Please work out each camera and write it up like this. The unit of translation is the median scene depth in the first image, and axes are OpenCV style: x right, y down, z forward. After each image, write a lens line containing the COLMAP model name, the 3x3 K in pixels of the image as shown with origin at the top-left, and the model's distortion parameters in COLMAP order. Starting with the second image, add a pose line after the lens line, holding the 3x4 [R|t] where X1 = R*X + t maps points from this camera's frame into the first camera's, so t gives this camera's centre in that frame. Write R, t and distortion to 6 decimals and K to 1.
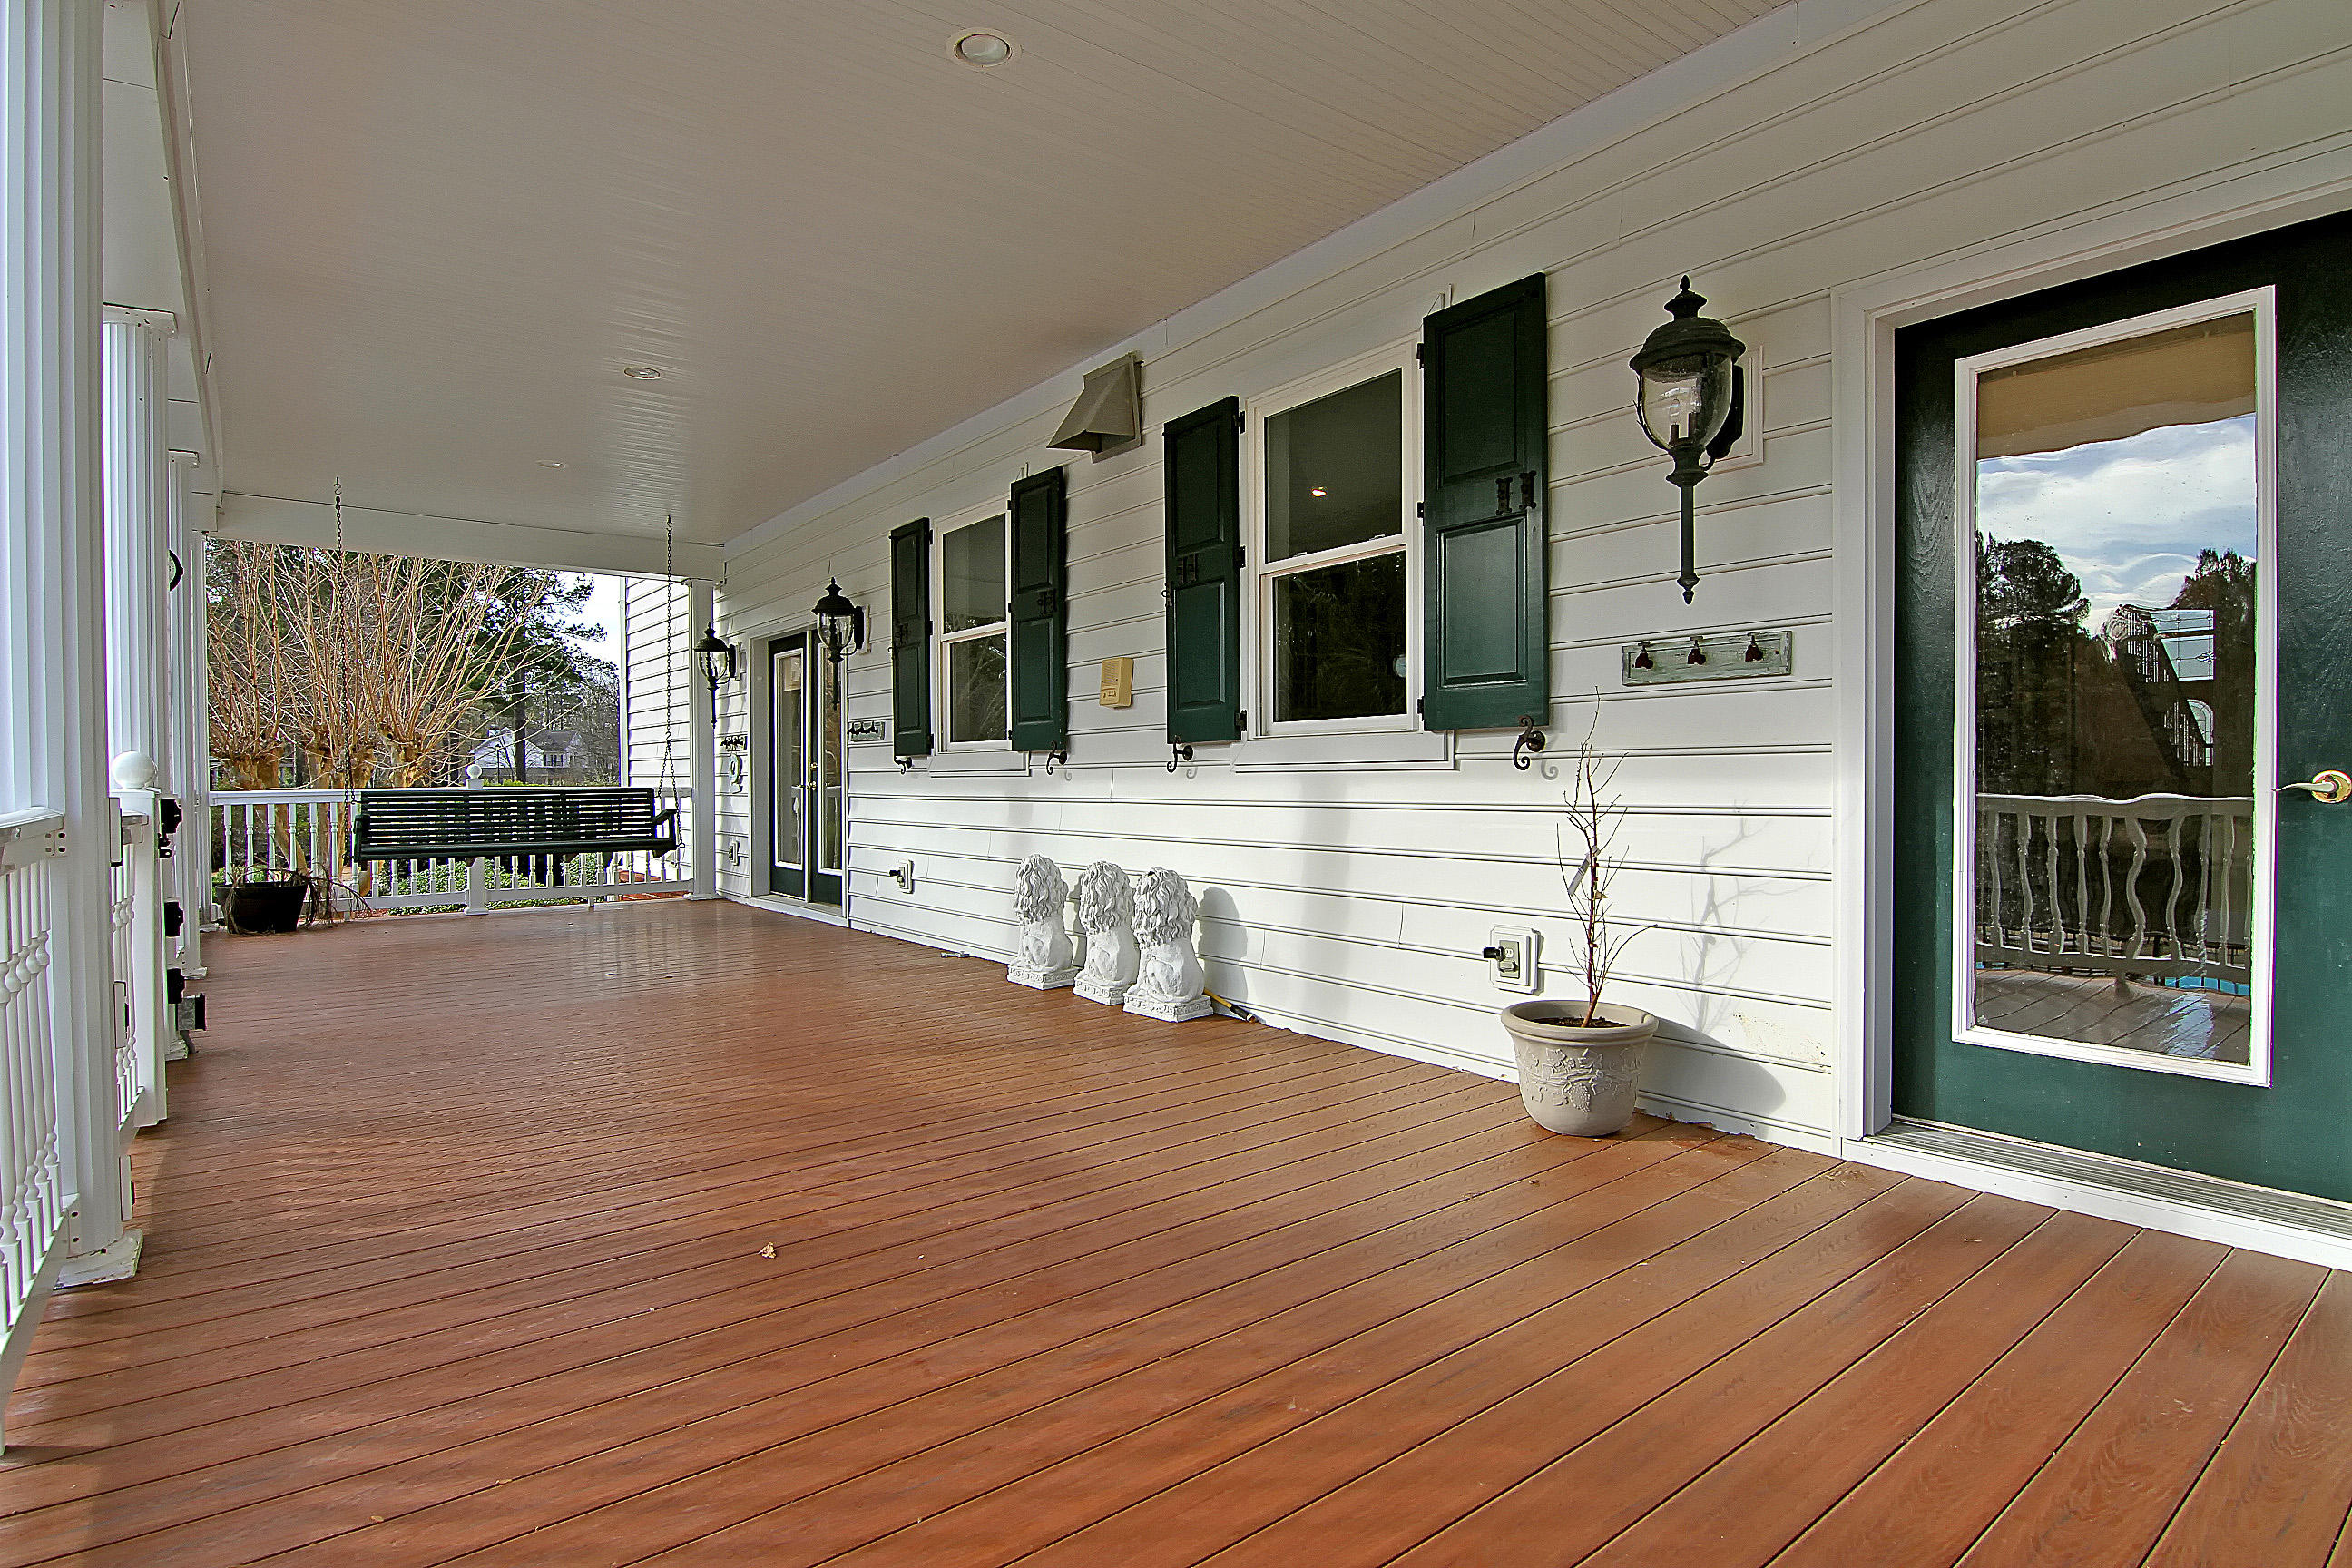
lens RADIAL K [[1191.1, 0, 1184.0], [0, 1191.1, 783.1], [0, 0, 1]] dist [-0.008419, -0.009893]
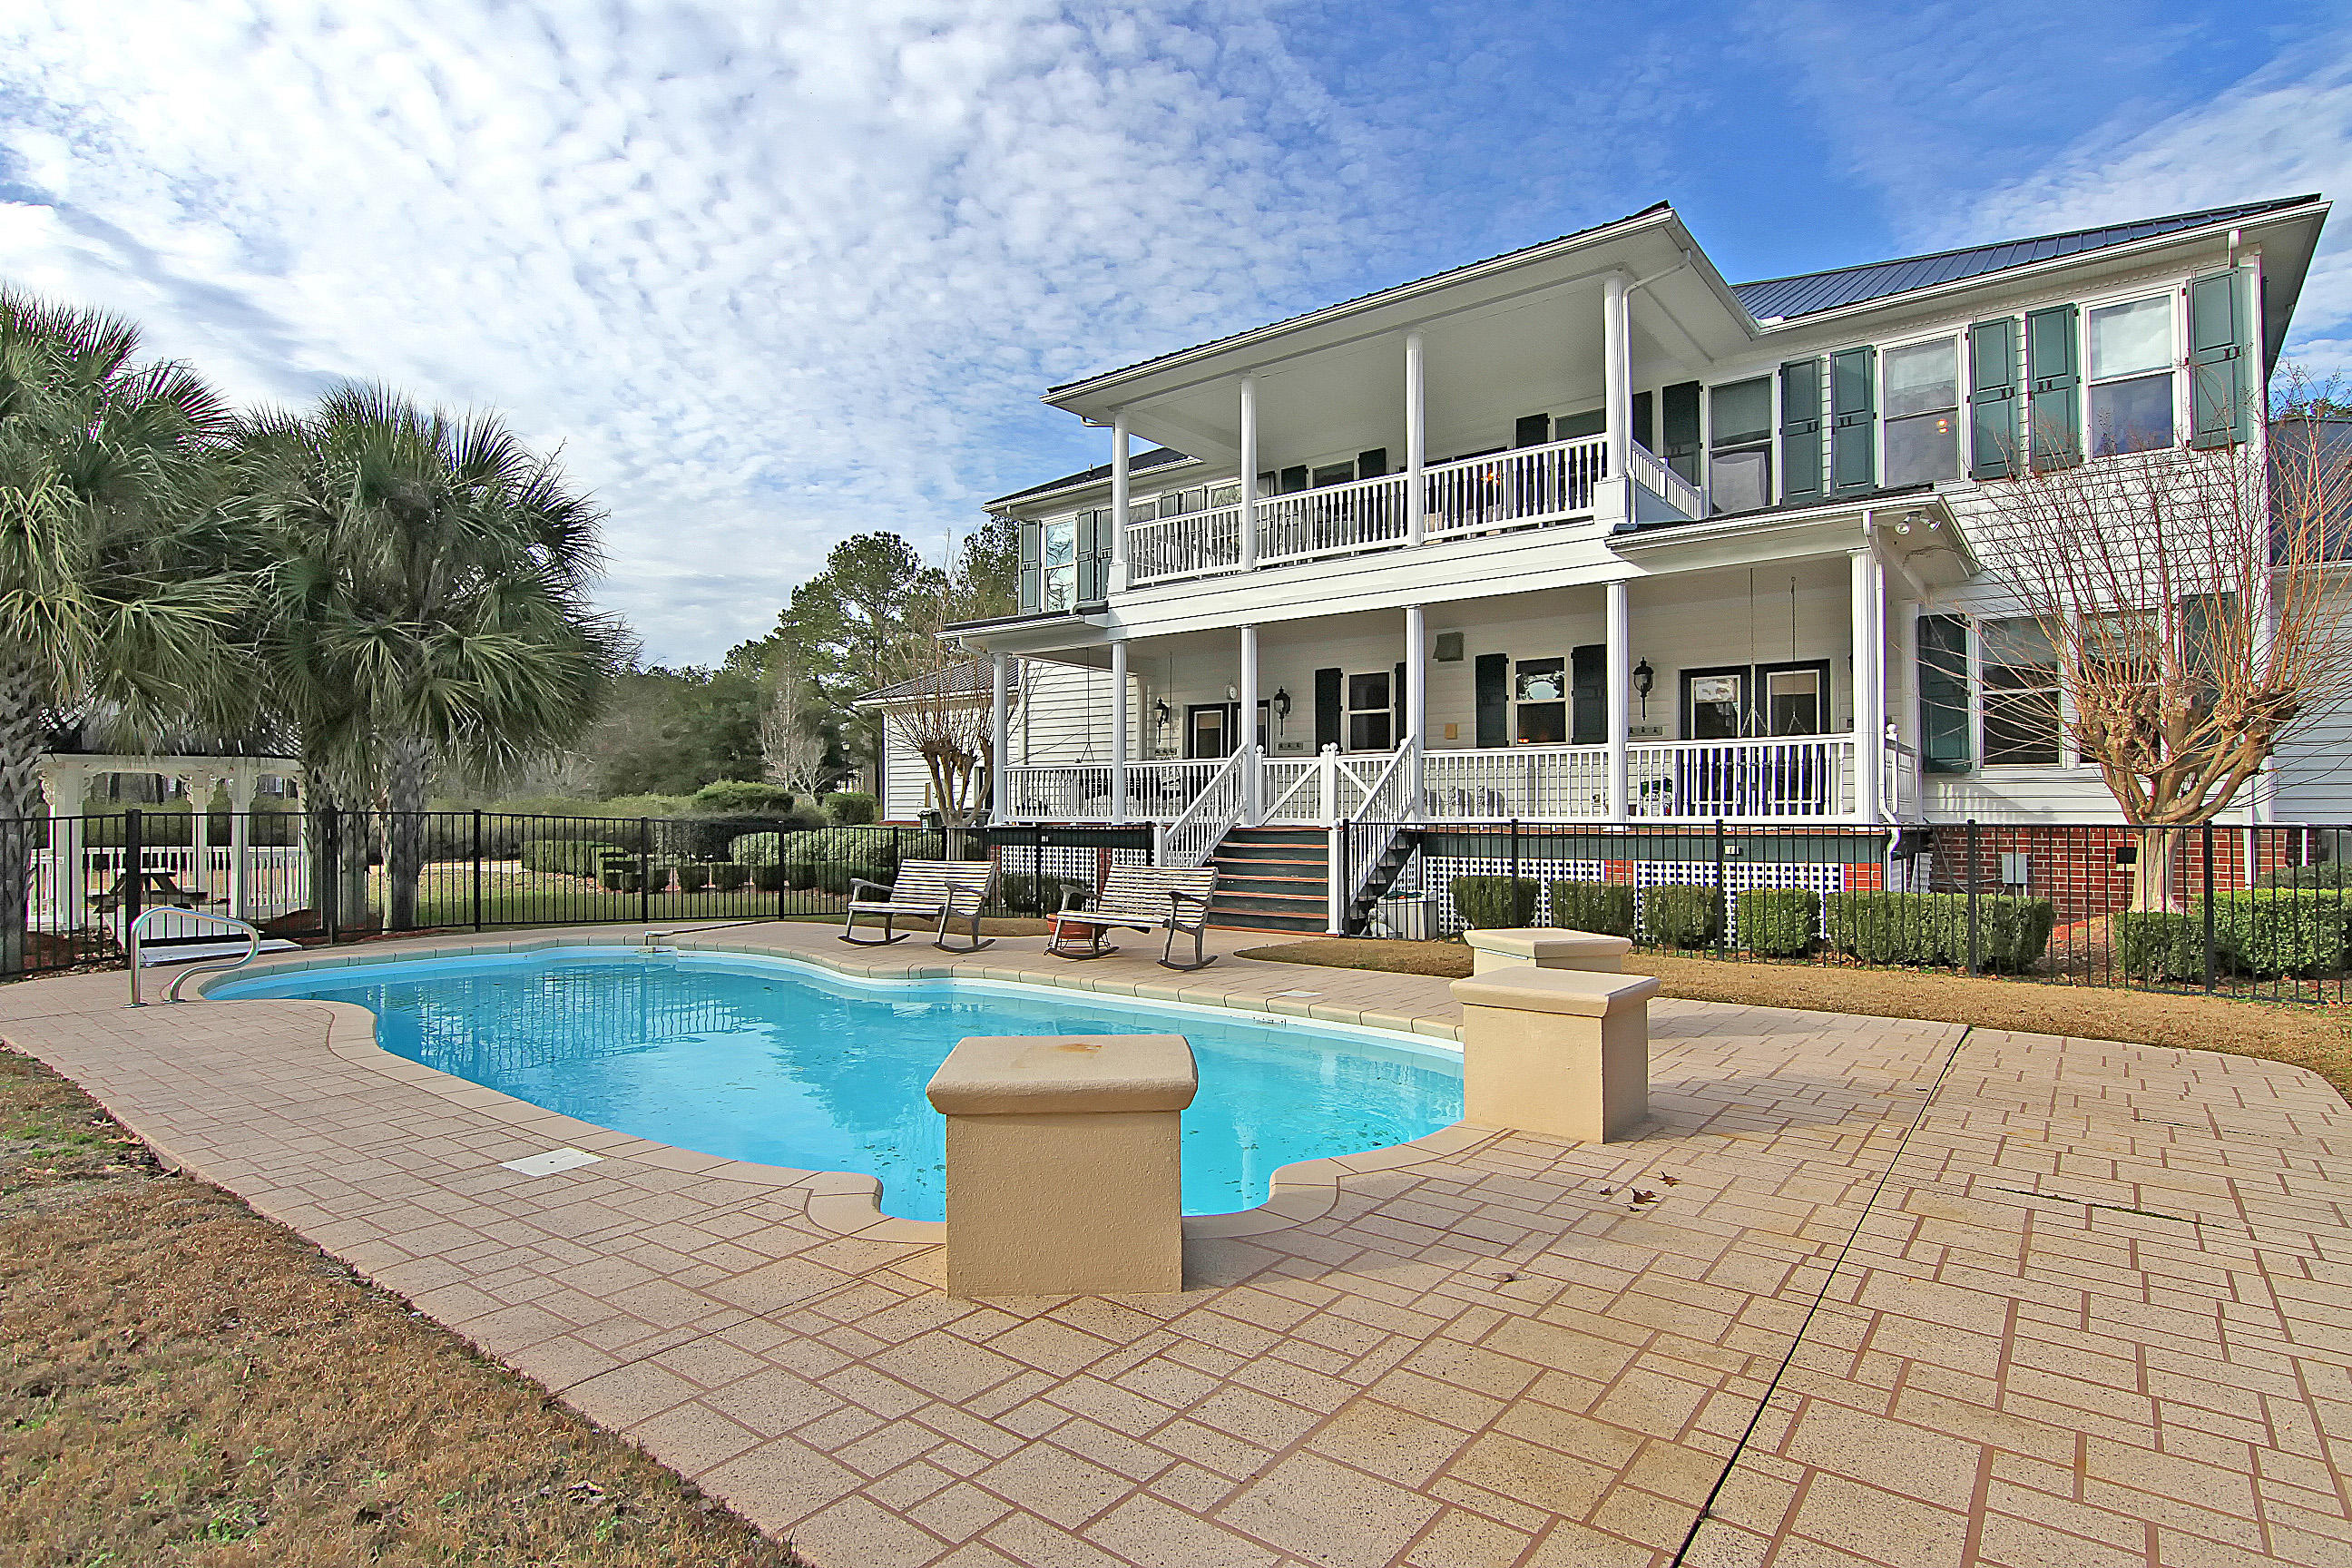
lens RADIAL K [[1191.1, 0, 1167.3], [0, 1191.1, 792.2], [0, 0, 1]] dist [-0.008419, -0.009893]
pose [[0.971320, 0.010091, 0.237562, -1.627233], [-0.001633, 0.999359, -0.035773, 0.210805], [-0.237771, 0.034359, 0.970713, -2.037413]]
